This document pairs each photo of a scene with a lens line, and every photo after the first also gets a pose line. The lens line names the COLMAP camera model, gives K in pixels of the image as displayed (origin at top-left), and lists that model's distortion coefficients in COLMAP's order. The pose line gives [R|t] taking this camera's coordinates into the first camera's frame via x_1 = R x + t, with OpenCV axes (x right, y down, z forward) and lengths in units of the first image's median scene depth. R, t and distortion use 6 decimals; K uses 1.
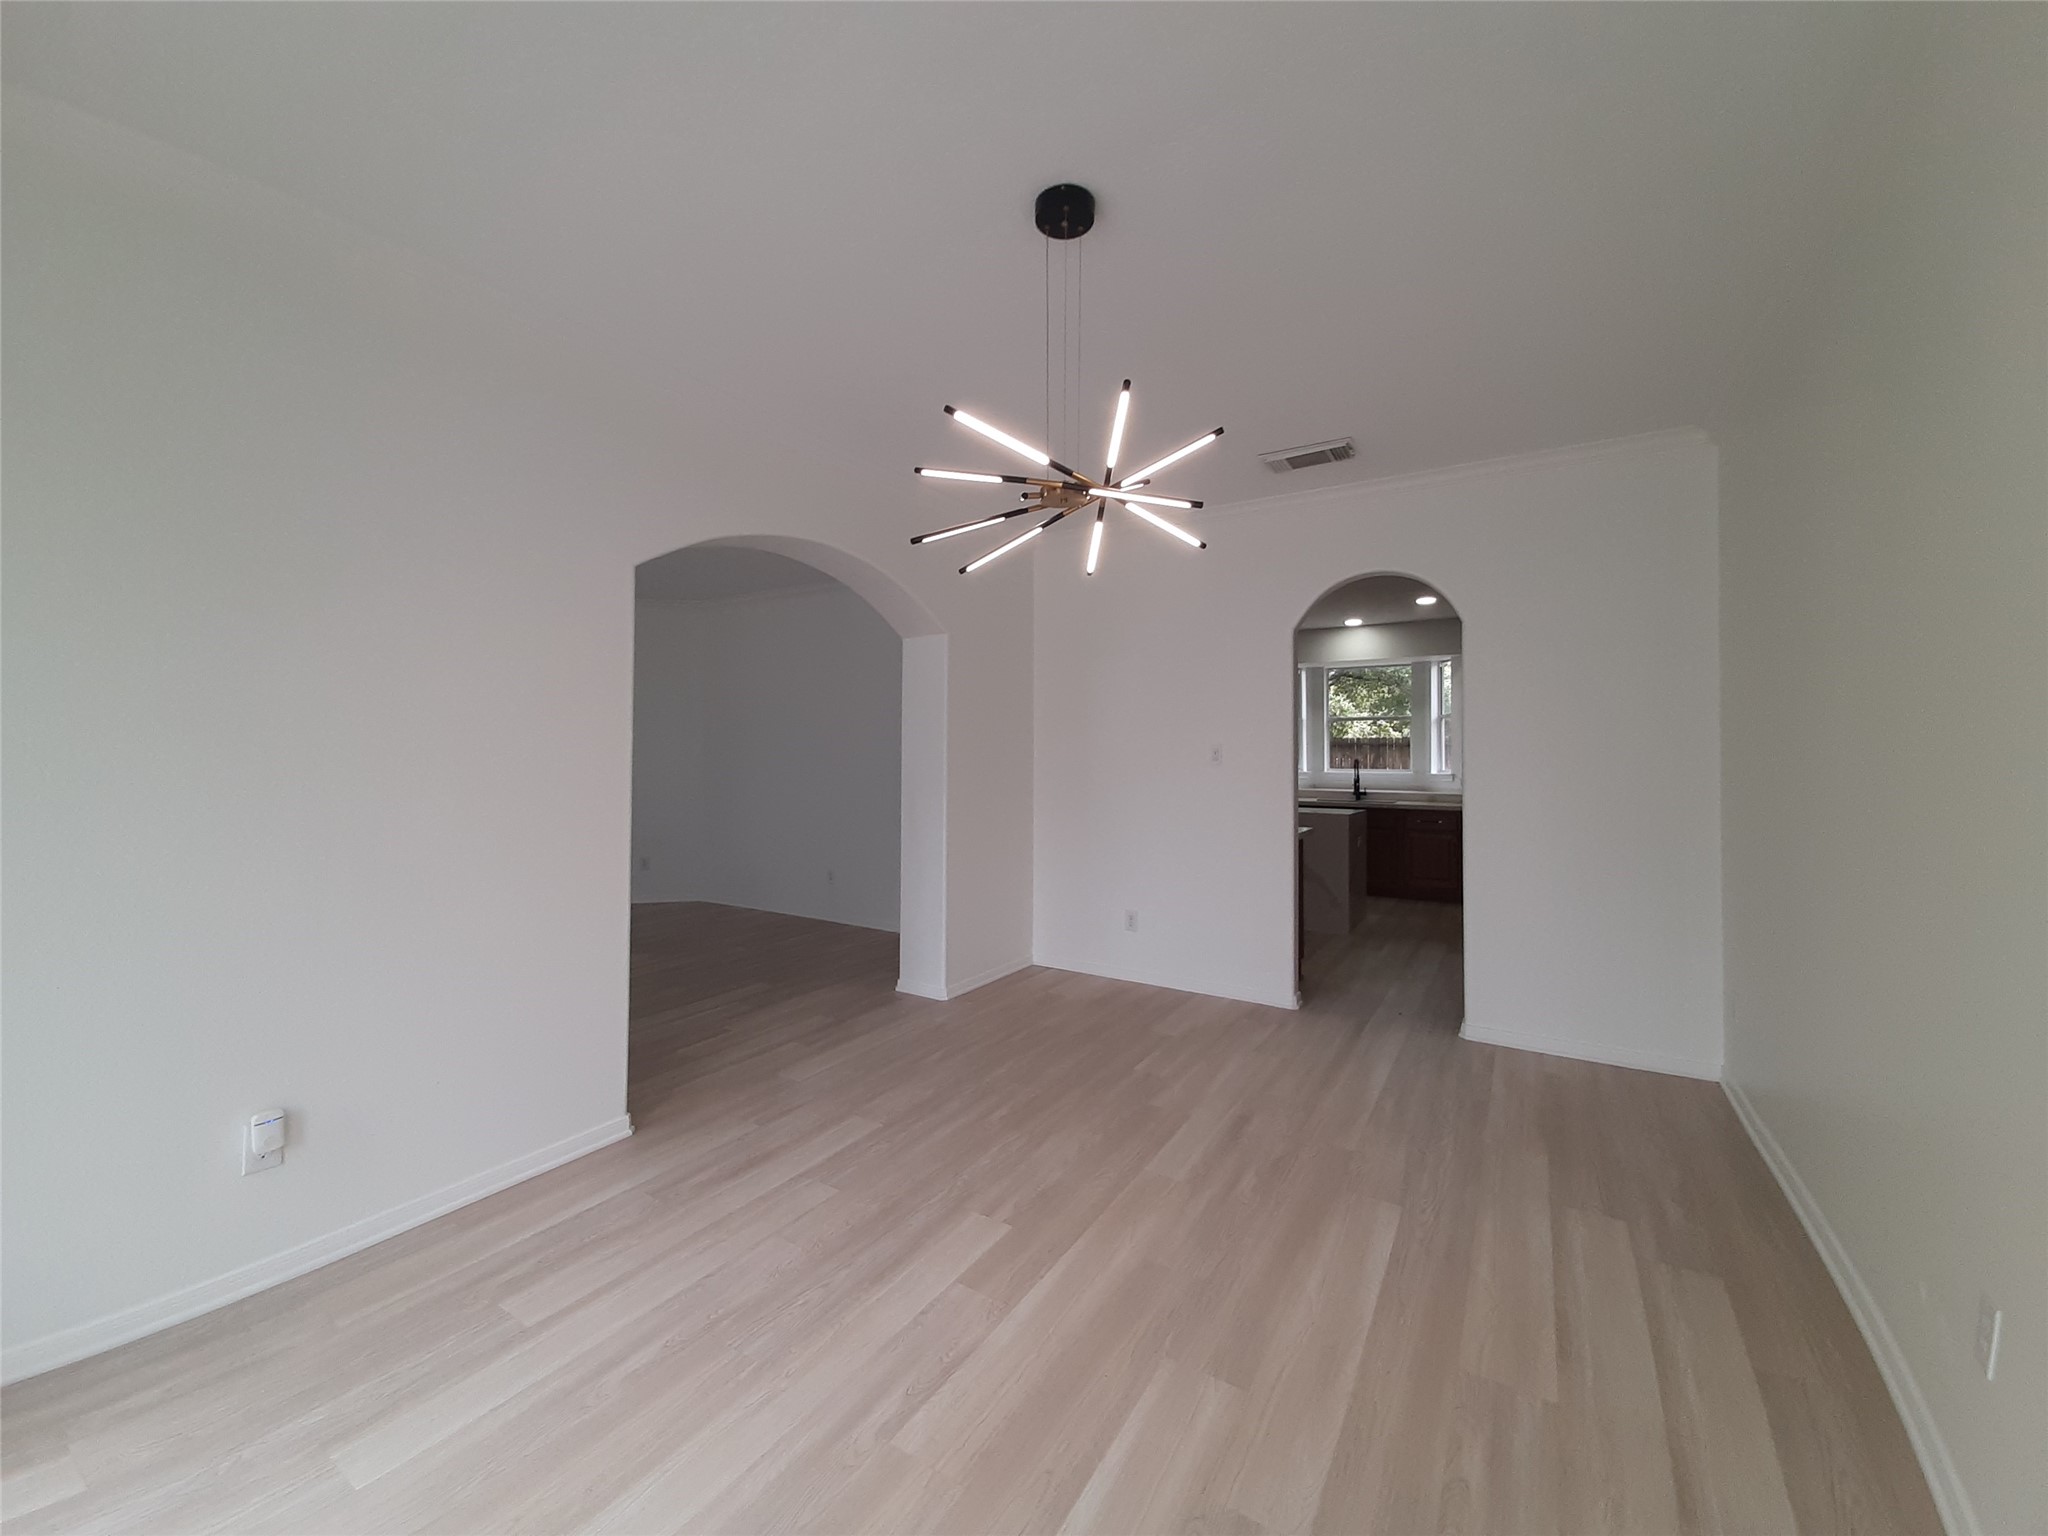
lens RADIAL K [[810.8, 0, 1024.0], [0, 810.8, 757.9], [0, 0, 1]] dist [0.000154, -0.000045]
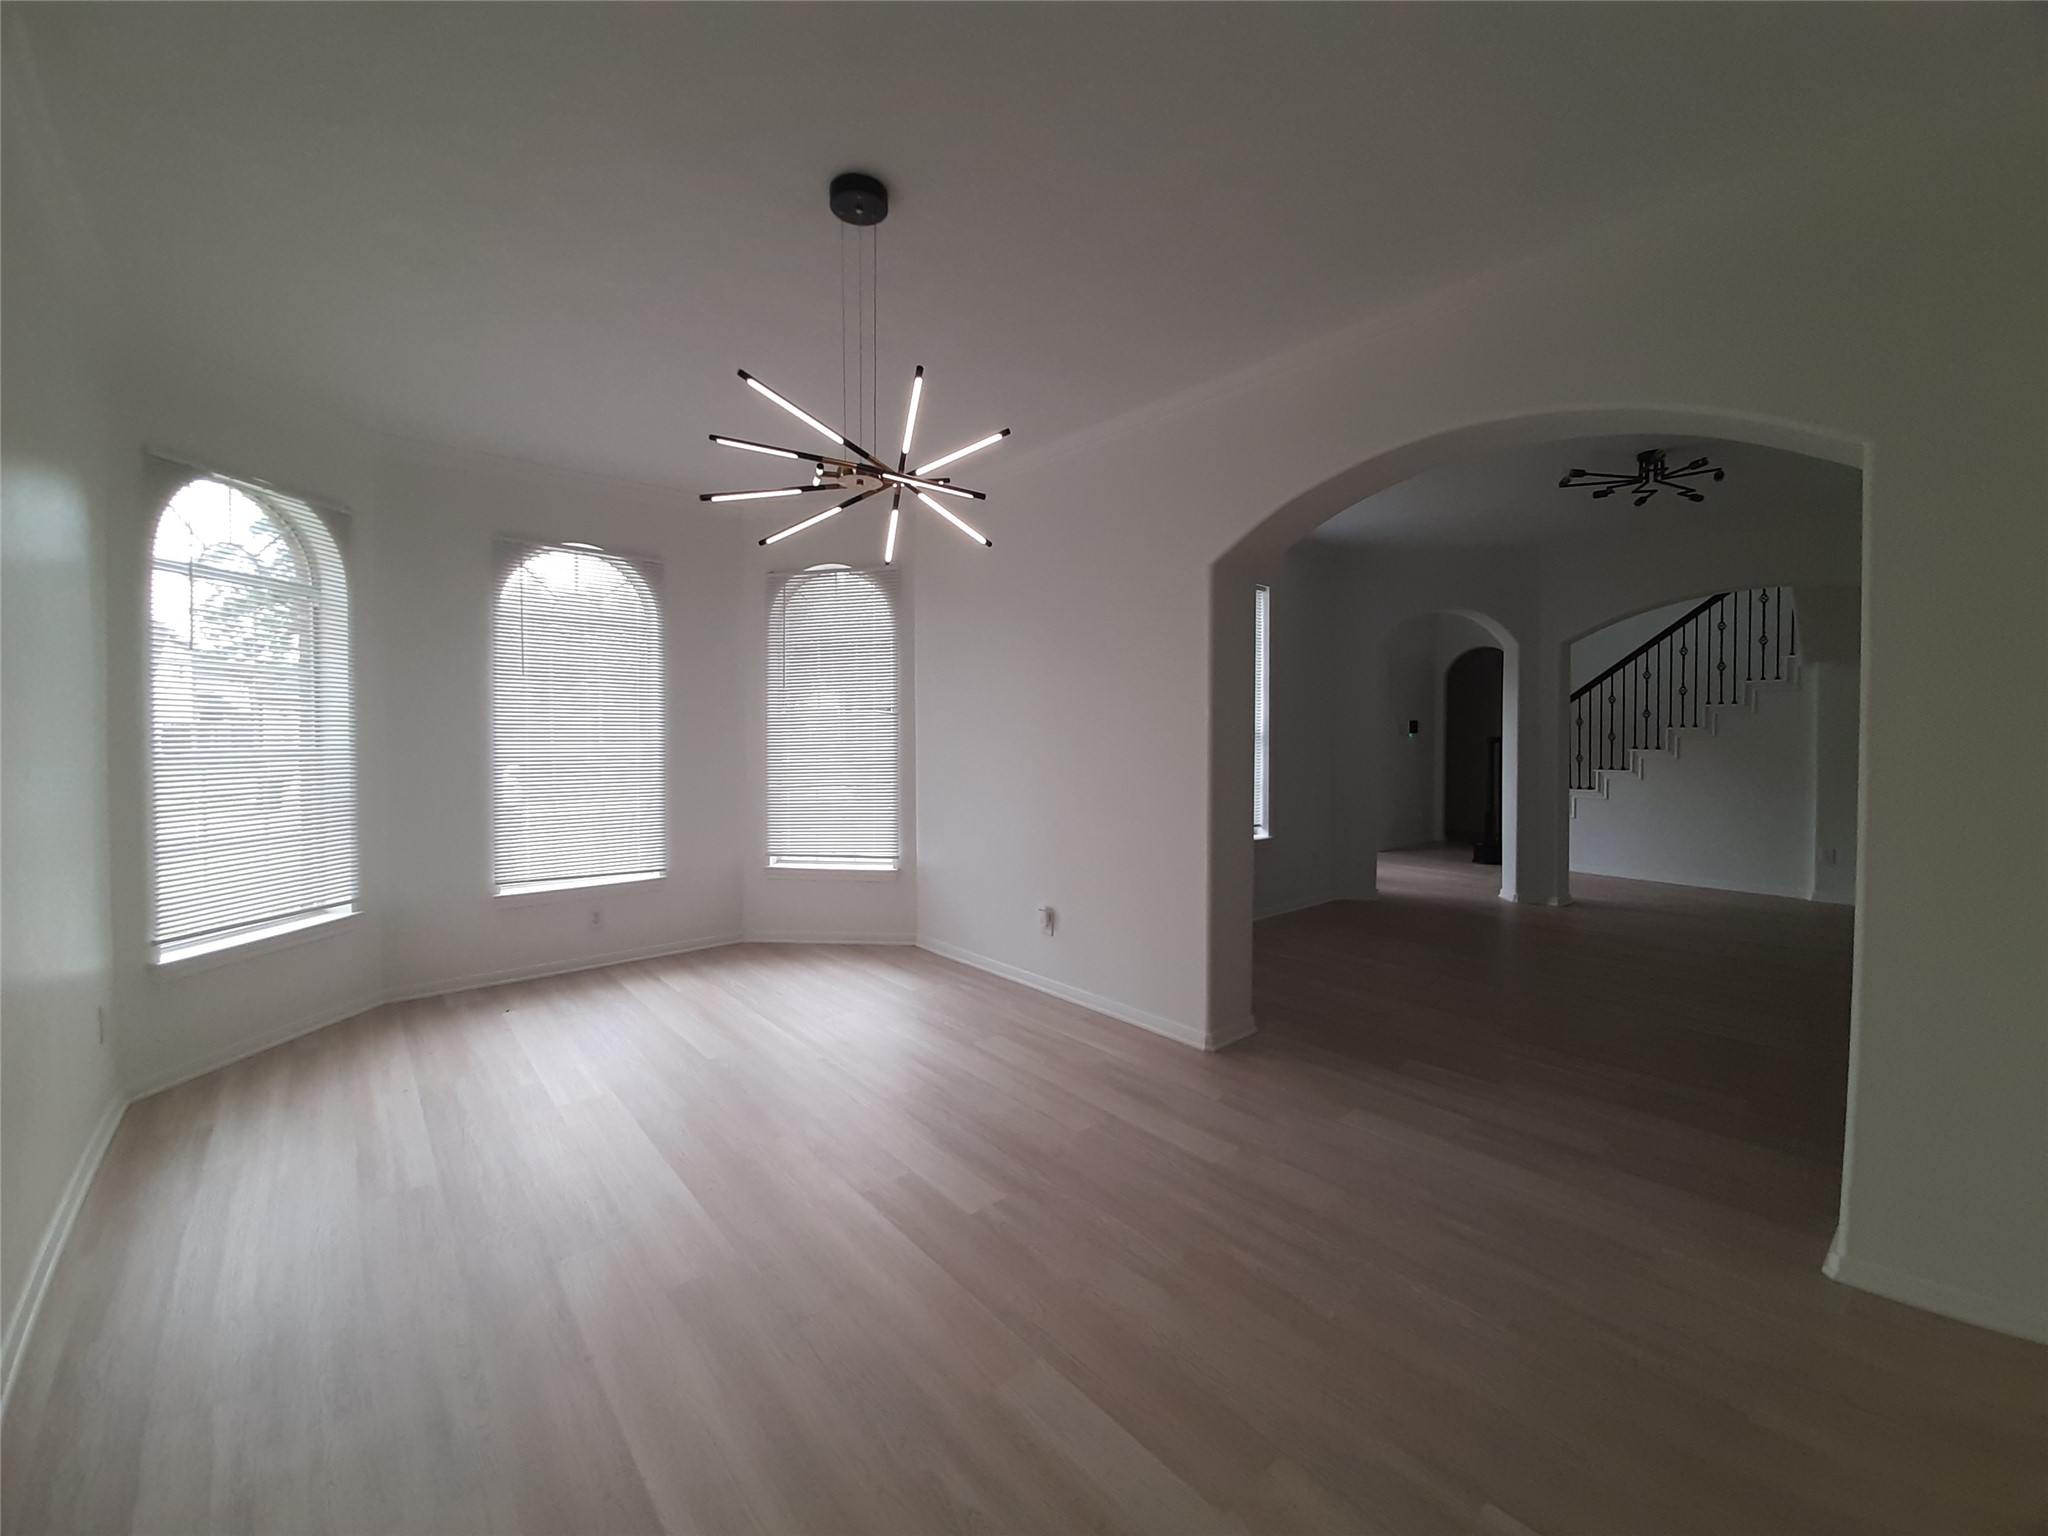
lens RADIAL K [[810.8, 0, 1024.9], [0, 810.8, 753.9], [0, 0, 1]] dist [0.000154, -0.000045]
pose [[-0.313348, 0.024707, -0.949317, 0.854820], [-0.003260, 0.999628, 0.027092, -0.005502], [0.949633, 0.011584, -0.313150, 1.322728]]
